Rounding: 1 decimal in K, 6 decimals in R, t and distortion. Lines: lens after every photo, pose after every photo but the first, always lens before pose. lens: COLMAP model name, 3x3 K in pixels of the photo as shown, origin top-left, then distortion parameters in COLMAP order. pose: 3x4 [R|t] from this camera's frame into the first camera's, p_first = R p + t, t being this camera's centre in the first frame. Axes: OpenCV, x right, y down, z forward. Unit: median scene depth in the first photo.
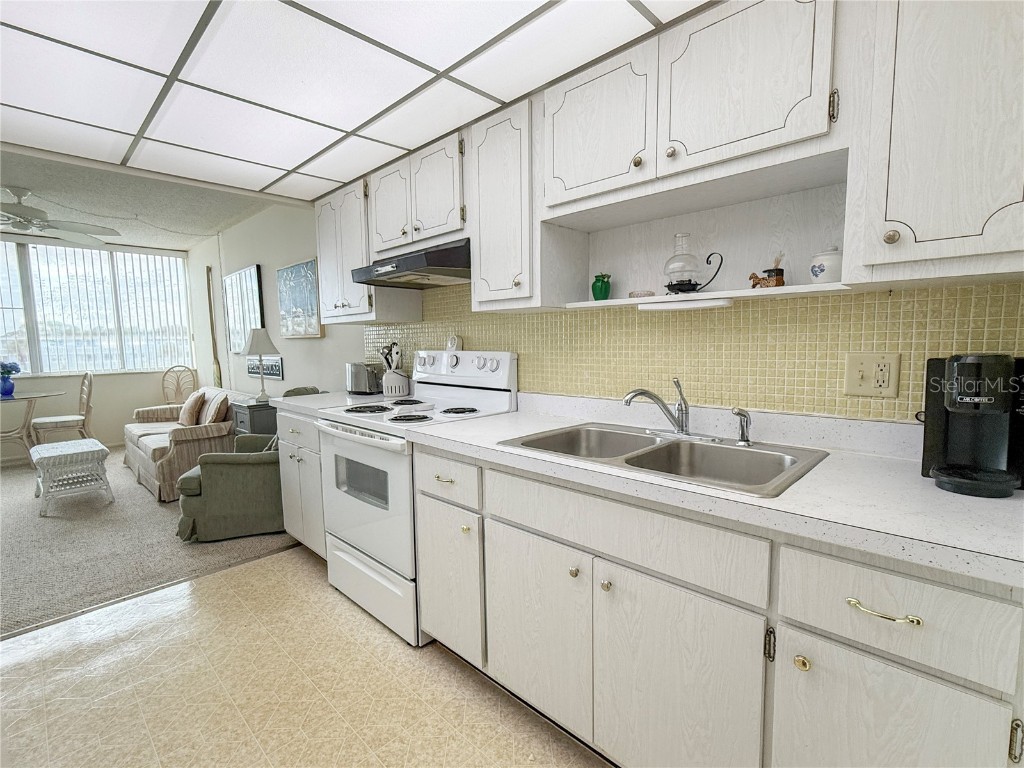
lens RADIAL K [[474.5, 0, 511.0], [0, 474.5, 389.8], [0, 0, 1]] dist [-0.000703, 0.000154]
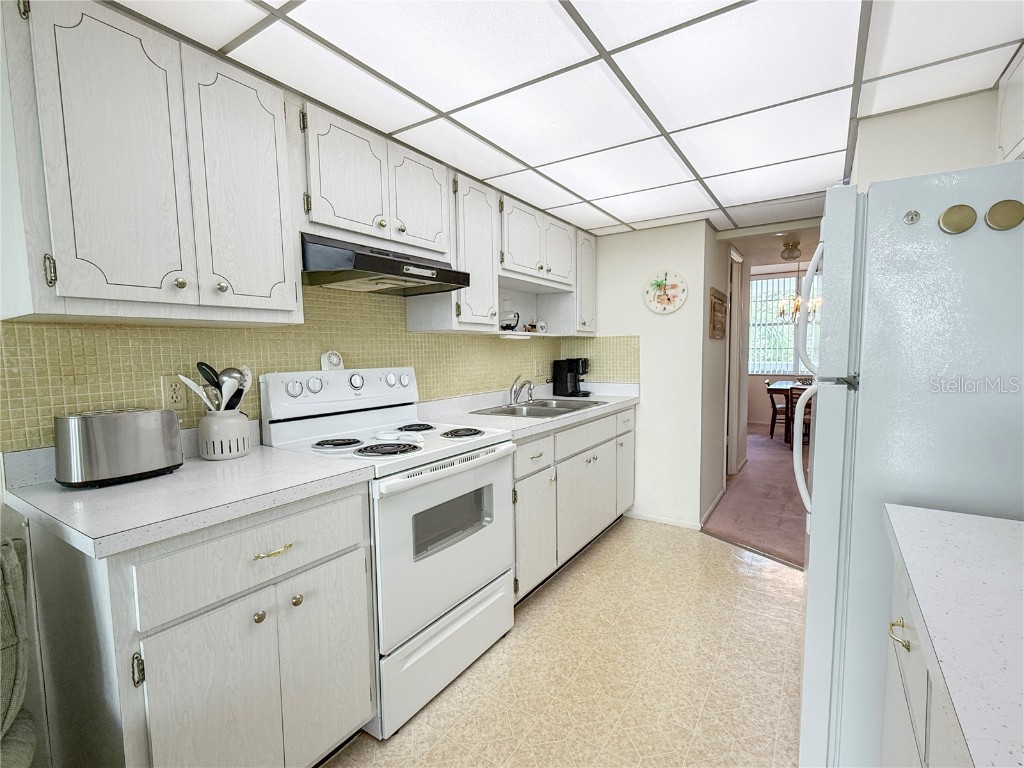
lens RADIAL K [[474.5, 0, 513.4], [0, 474.5, 391.0], [0, 0, 1]] dist [-0.000703, 0.000154]
pose [[-0.188569, -0.064064, 0.979968, -0.891987], [0.122084, 0.988600, 0.088120, -0.075019], [-0.974442, 0.136255, -0.178599, 0.790857]]
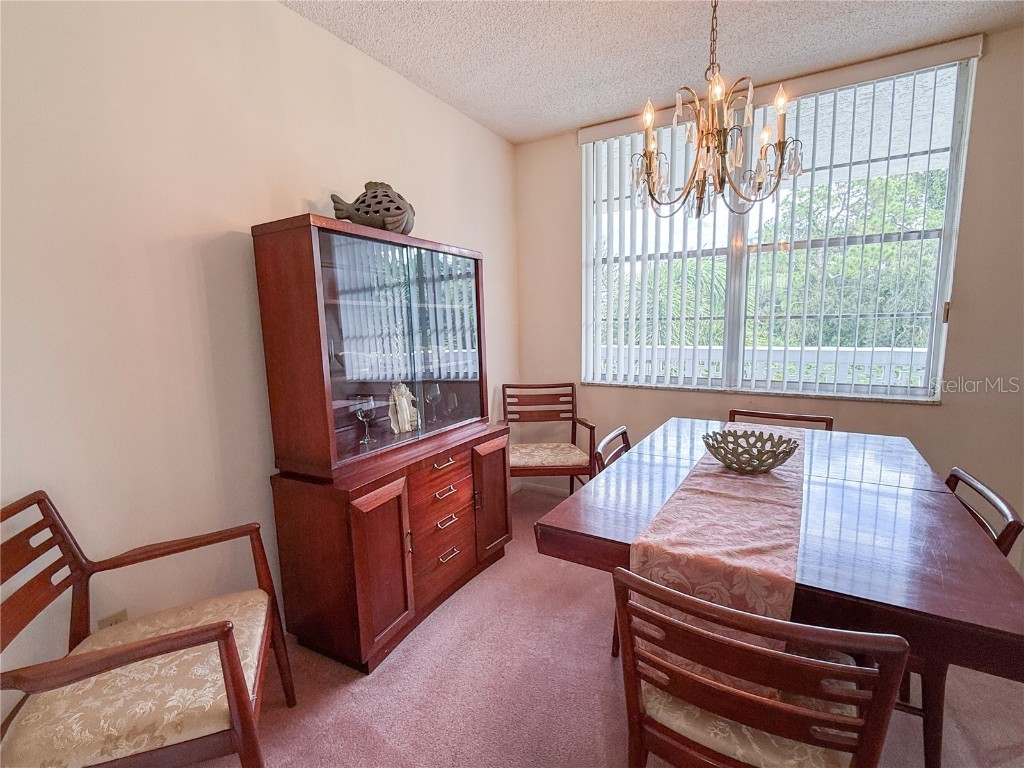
lens RADIAL K [[474.5, 0, 514.4], [0, 474.5, 388.7], [0, 0, 1]] dist [-0.000703, 0.000154]
pose [[-0.237384, -0.118259, 0.964191, 0.640309], [0.130027, 0.979762, 0.152181, 0.058844], [-0.962674, 0.161497, -0.217203, -0.653868]]
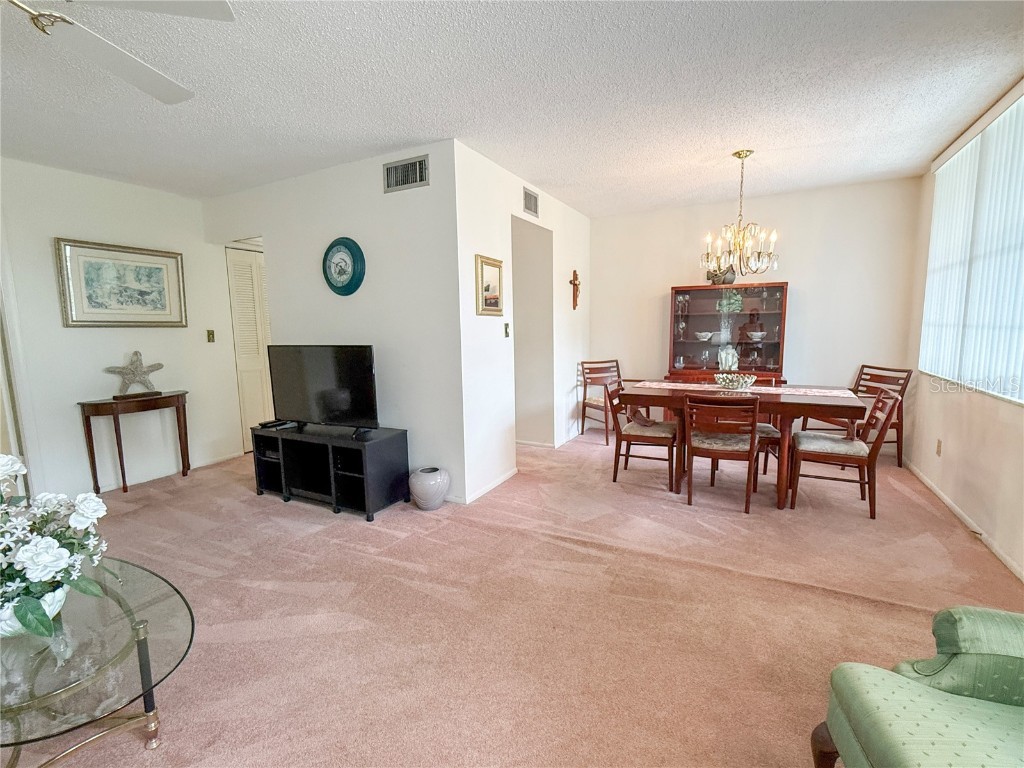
lens RADIAL K [[474.5, 0, 510.6], [0, 474.5, 389.6], [0, 0, 1]] dist [-0.000703, 0.000154]
pose [[0.959480, -0.039944, 0.278931, 0.183997], [0.034494, 0.999107, 0.024420, 0.226191], [-0.279657, -0.013809, 0.960001, -2.086395]]
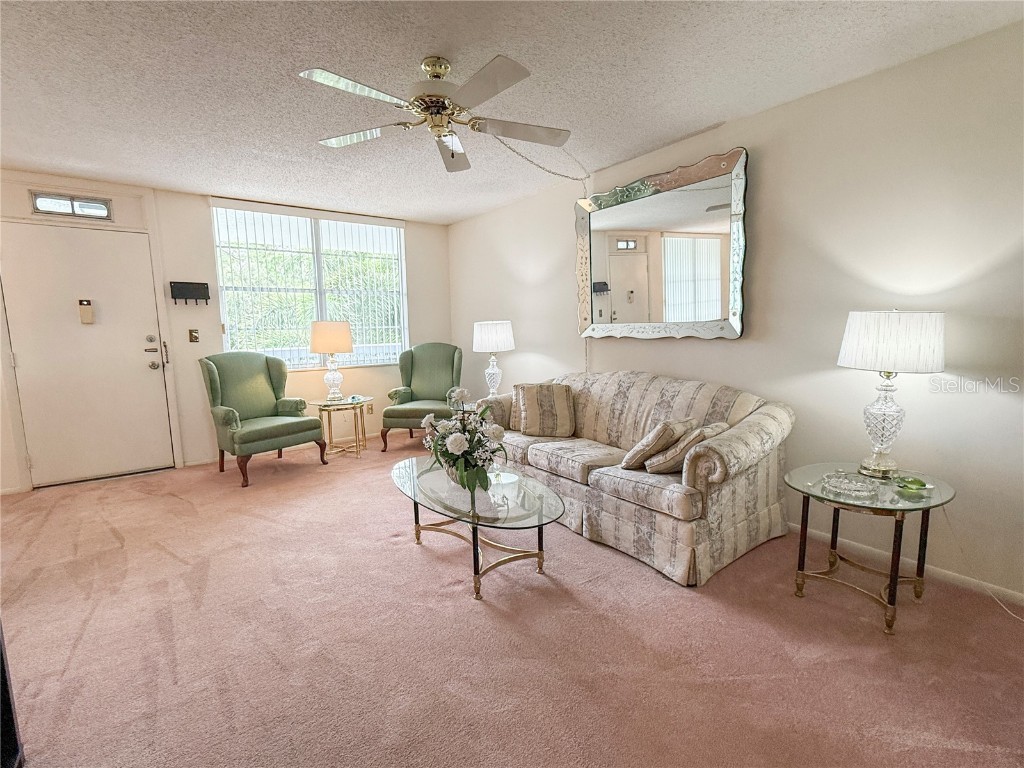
lens RADIAL K [[474.5, 0, 511.6], [0, 474.5, 387.2], [0, 0, 1]] dist [-0.000703, 0.000154]
pose [[-0.985329, 0.009376, 0.170408, -0.436245], [0.050011, 0.970520, 0.235776, 0.073099], [-0.163174, 0.240839, -0.956750, -0.612501]]
